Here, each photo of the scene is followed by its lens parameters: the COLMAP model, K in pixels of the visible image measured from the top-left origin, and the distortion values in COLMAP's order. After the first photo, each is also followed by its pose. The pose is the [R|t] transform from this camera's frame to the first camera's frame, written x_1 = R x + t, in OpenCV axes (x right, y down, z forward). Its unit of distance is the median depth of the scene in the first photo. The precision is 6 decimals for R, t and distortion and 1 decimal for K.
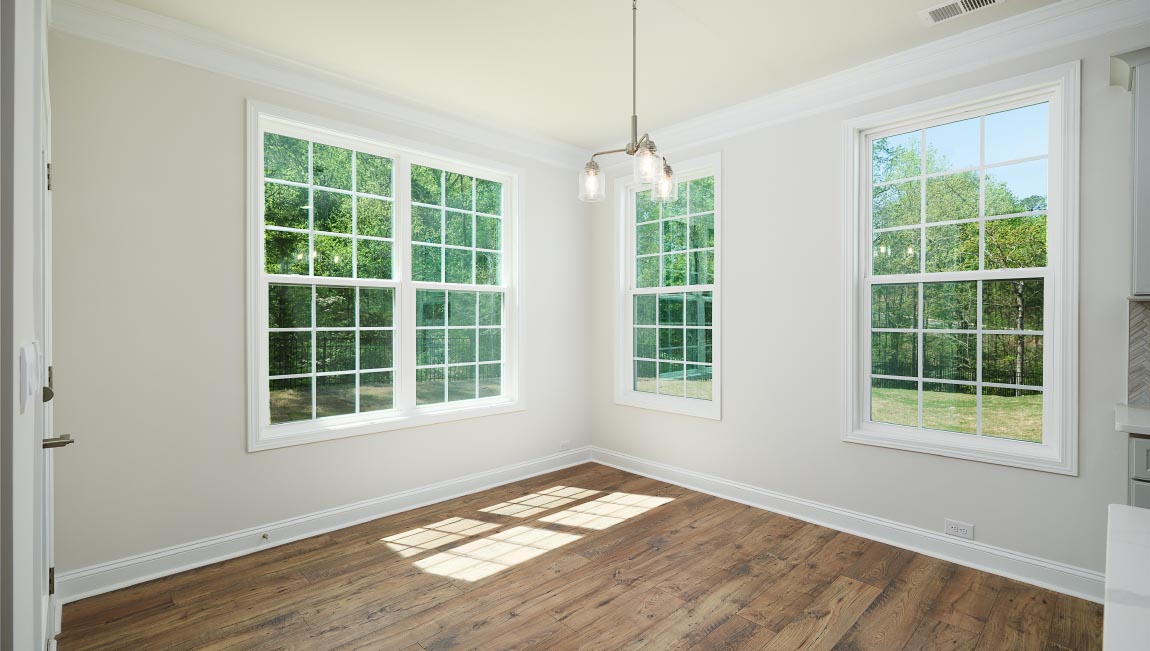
lens RADIAL K [[521.7, 0, 580.8], [0, 521.7, 321.6], [0, 0, 1]] dist [0.001127, 0.000135]
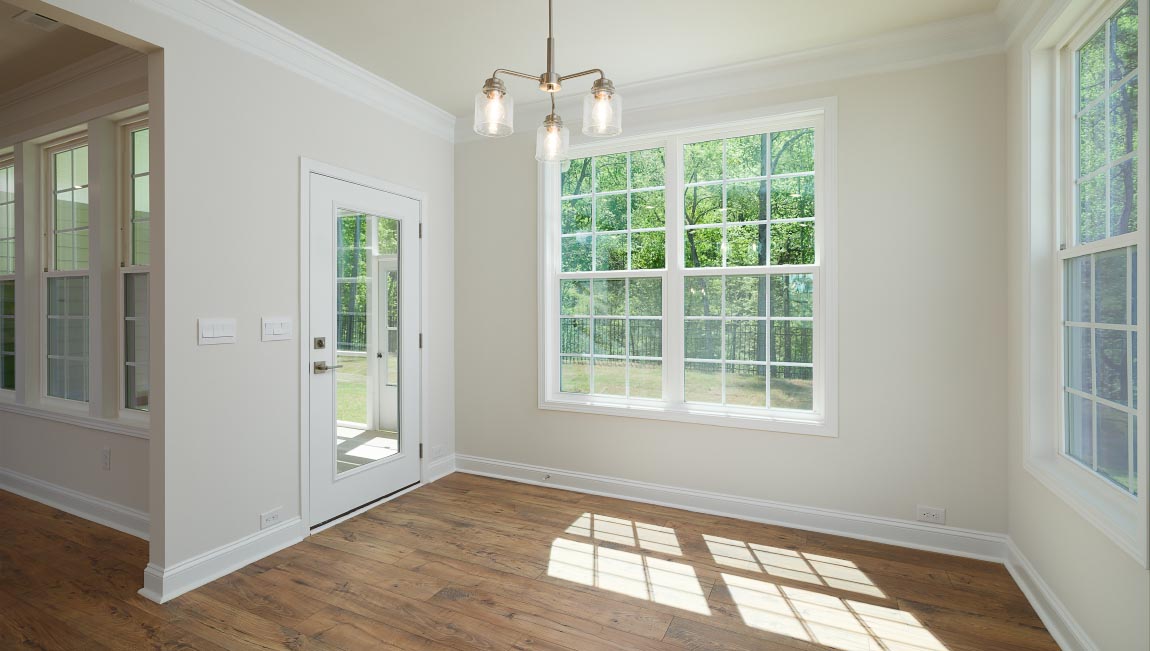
lens RADIAL K [[521.7, 0, 580.0], [0, 521.7, 315.7], [0, 0, 1]] dist [0.001127, 0.000135]
pose [[0.348932, 0.012913, -0.937059, 0.604028], [-0.006041, 0.999915, 0.011529, -0.012309], [0.937129, 0.001638, 0.348981, 0.563544]]
